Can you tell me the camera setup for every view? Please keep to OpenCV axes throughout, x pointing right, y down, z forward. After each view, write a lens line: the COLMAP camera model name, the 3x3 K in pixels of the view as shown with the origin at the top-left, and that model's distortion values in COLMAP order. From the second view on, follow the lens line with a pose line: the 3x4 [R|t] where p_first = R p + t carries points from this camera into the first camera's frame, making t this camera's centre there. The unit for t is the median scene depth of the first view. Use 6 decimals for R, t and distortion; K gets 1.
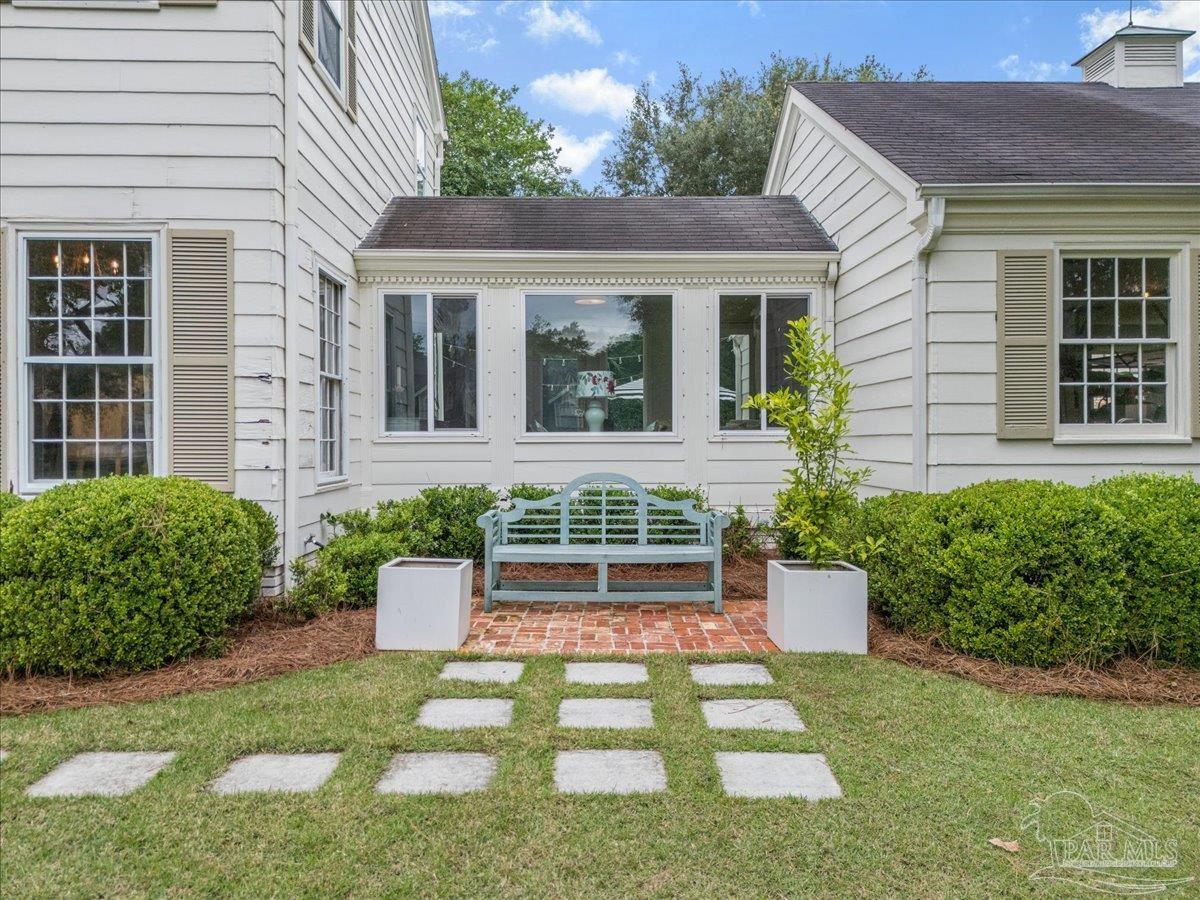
lens RADIAL K [[896.5, 0, 595.5], [0, 896.5, 446.0], [0, 0, 1]] dist [0.077508, -0.086097]
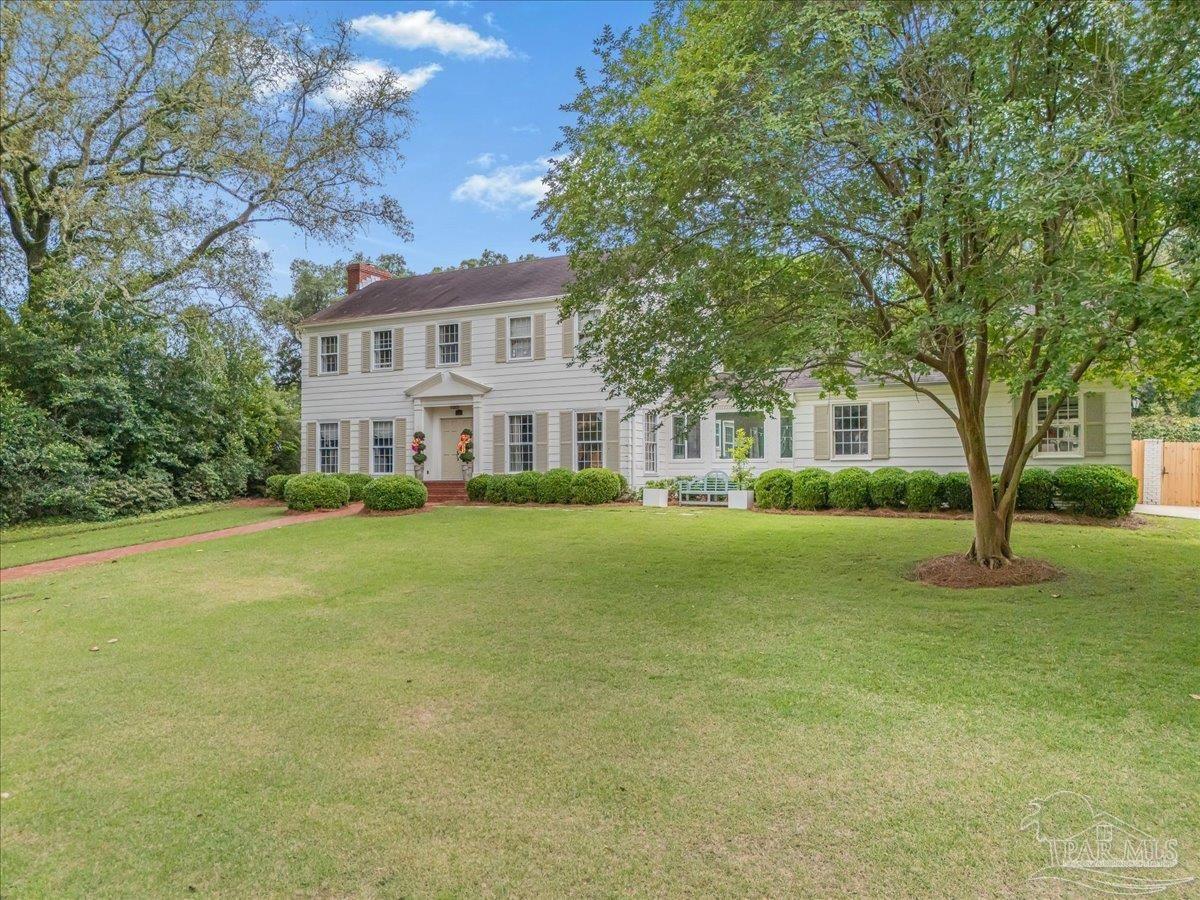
lens RADIAL K [[896.5, 0, 595.5], [0, 896.5, 446.0], [0, 0, 1]] dist [0.077508, -0.086097]
pose [[0.868269, -0.015631, -0.495848, 1.411018], [-0.002847, 0.999330, -0.036489, 0.069091], [0.496086, 0.033094, 0.867642, -2.392737]]
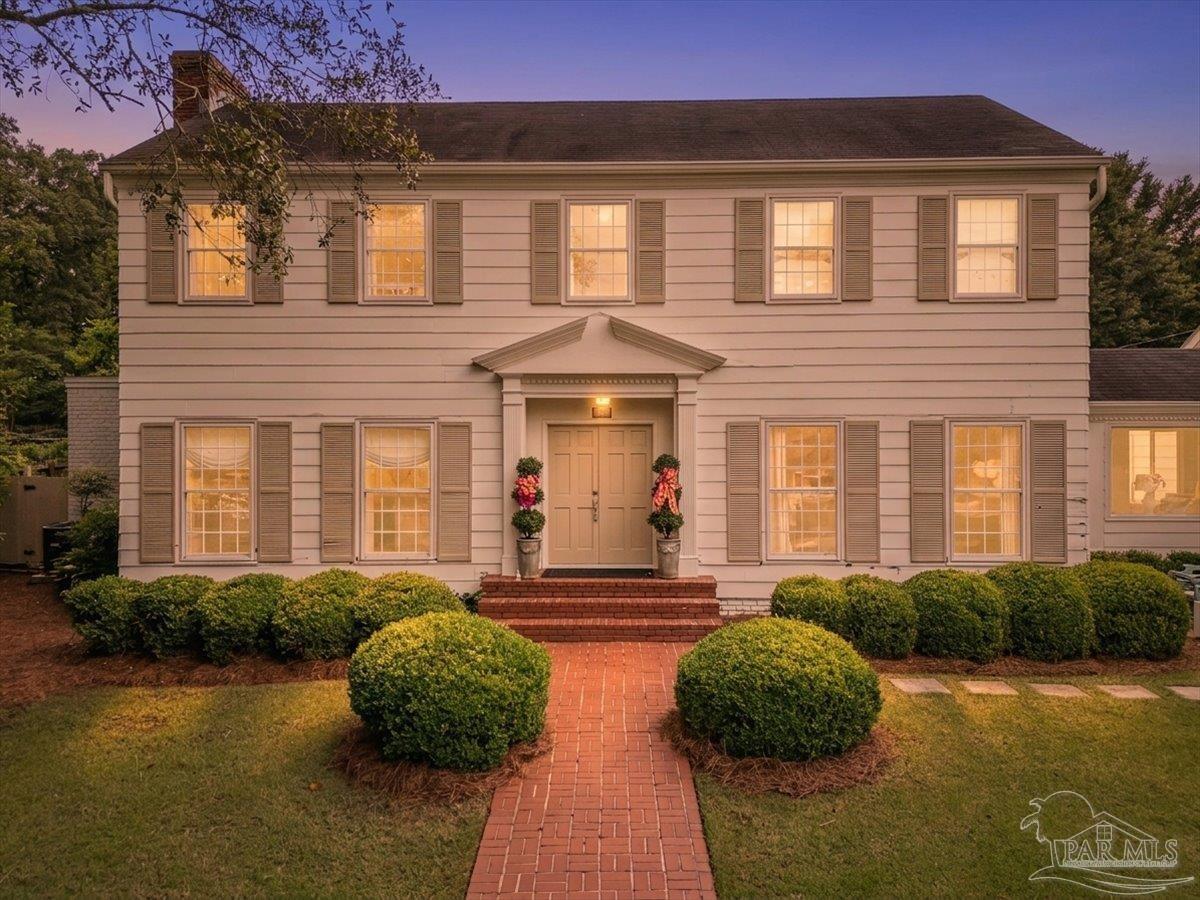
lens RADIAL K [[896.5, 0, 595.5], [0, 896.5, 446.0], [0, 0, 1]] dist [0.077508, -0.086097]
pose [[0.999199, 0.002199, -0.039957, -1.231315], [-0.002277, 0.999996, -0.001892, -0.172620], [0.039953, 0.001981, 0.999200, -0.854747]]
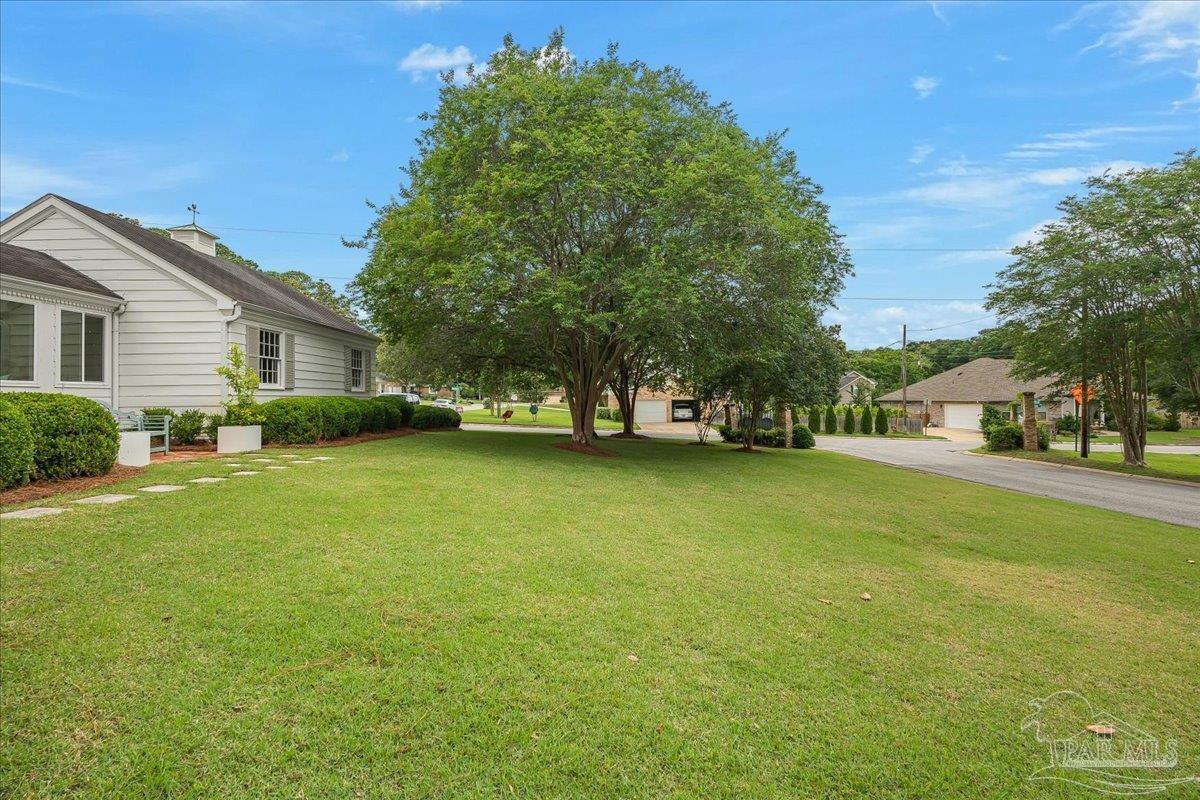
lens RADIAL K [[531.1, 0, 600.0], [0, 531.1, 400.0], [0, 0, 1]] dist [-0.003538, -0.000580]
pose [[0.036647, 0.001591, 0.999327, -1.276370], [0.010093, 0.999947, -0.001962, 0.051426], [-0.999277, 0.010158, 0.036629, -0.246882]]
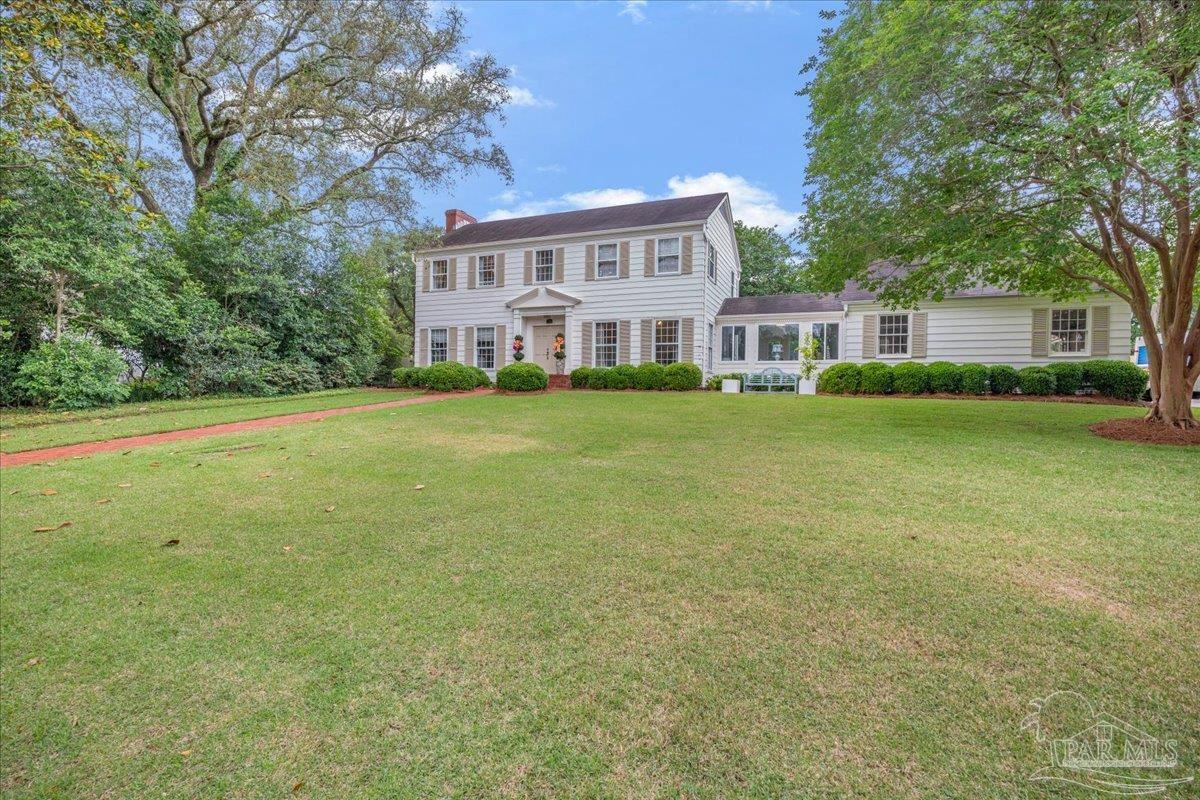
lens RADIAL K [[580.2, 0, 595.8], [0, 580.2, 399.6], [0, 0, 1]] dist [-0.002096, -0.000214]
pose [[0.912722, 0.019582, -0.408111, 0.410259], [-0.022360, 0.999748, -0.002038, 0.229311], [0.407968, 0.010986, 0.912930, -2.080384]]
